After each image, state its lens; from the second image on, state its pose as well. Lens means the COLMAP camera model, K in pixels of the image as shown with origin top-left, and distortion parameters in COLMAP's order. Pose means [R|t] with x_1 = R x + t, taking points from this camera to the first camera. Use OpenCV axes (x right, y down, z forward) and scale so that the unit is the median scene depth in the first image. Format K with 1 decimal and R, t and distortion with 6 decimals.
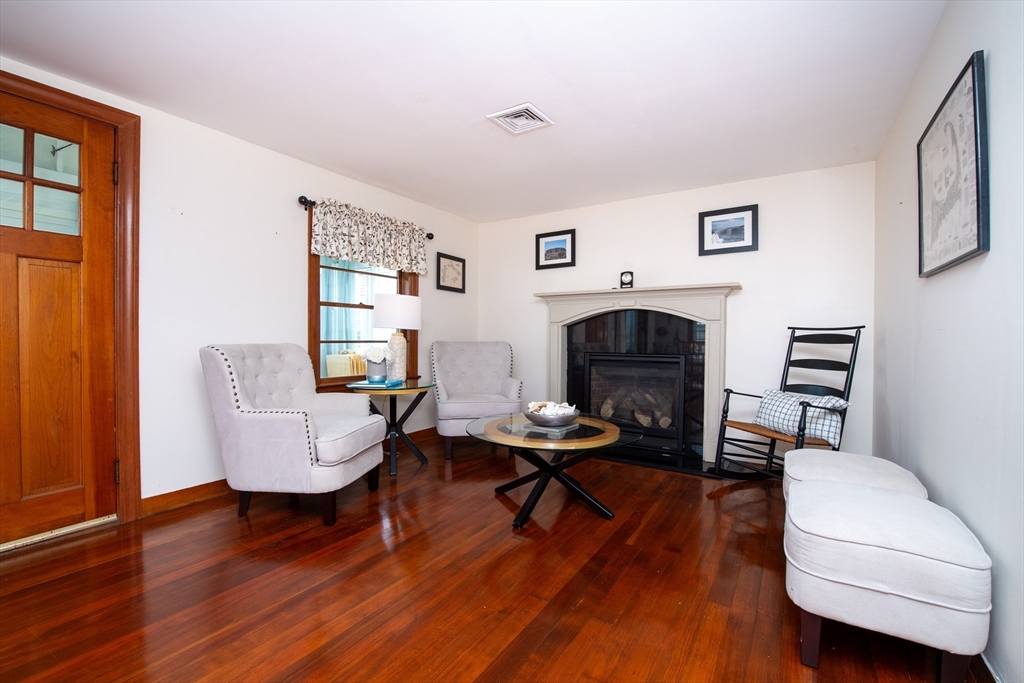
lens RADIAL K [[475.0, 0, 488.9], [0, 475.0, 344.5], [0, 0, 1]] dist [-0.015059, -0.001495]
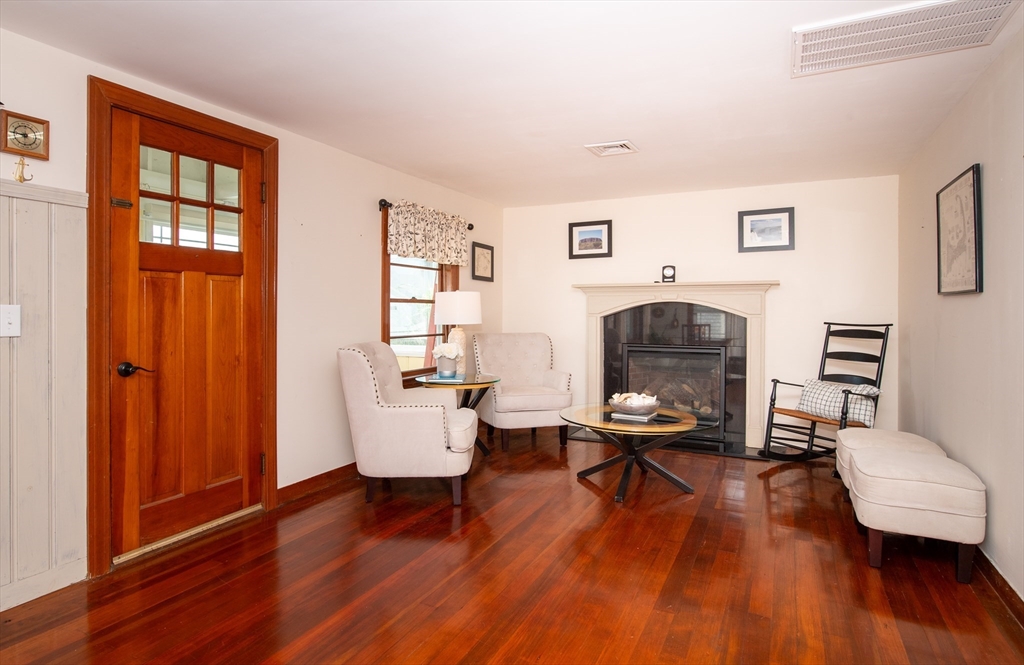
lens RADIAL K [[619.2, 0, 457.9], [0, 619.2, 315.9], [0, 0, 1]] dist [-0.011395, 0.001284]
pose [[0.996016, -0.005046, 0.089034, -0.352069], [0.005580, 0.999968, -0.005752, -0.048867], [-0.089002, 0.006226, 0.996012, -0.365456]]
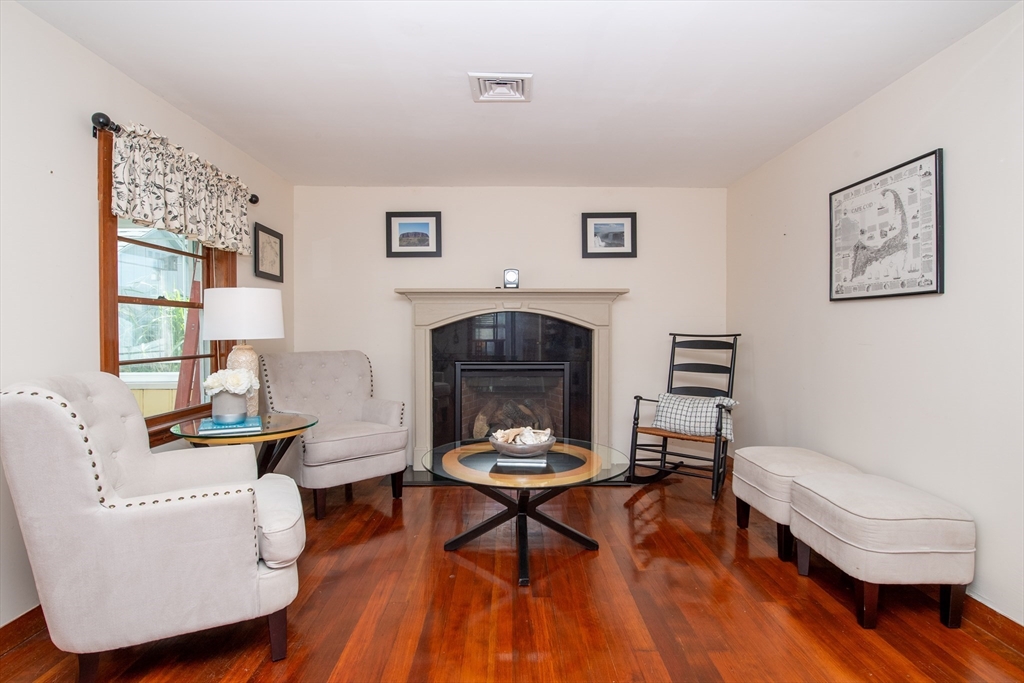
lens RADIAL K [[576.5, 0, 531.2], [0, 576.5, 343.3], [0, 0, 1]] dist [-0.005143, -0.003704]
pose [[0.810453, -0.019710, 0.585471, -0.383153], [0.013528, 0.999797, 0.014932, -0.038460], [-0.585647, -0.004182, 0.810556, 0.130971]]
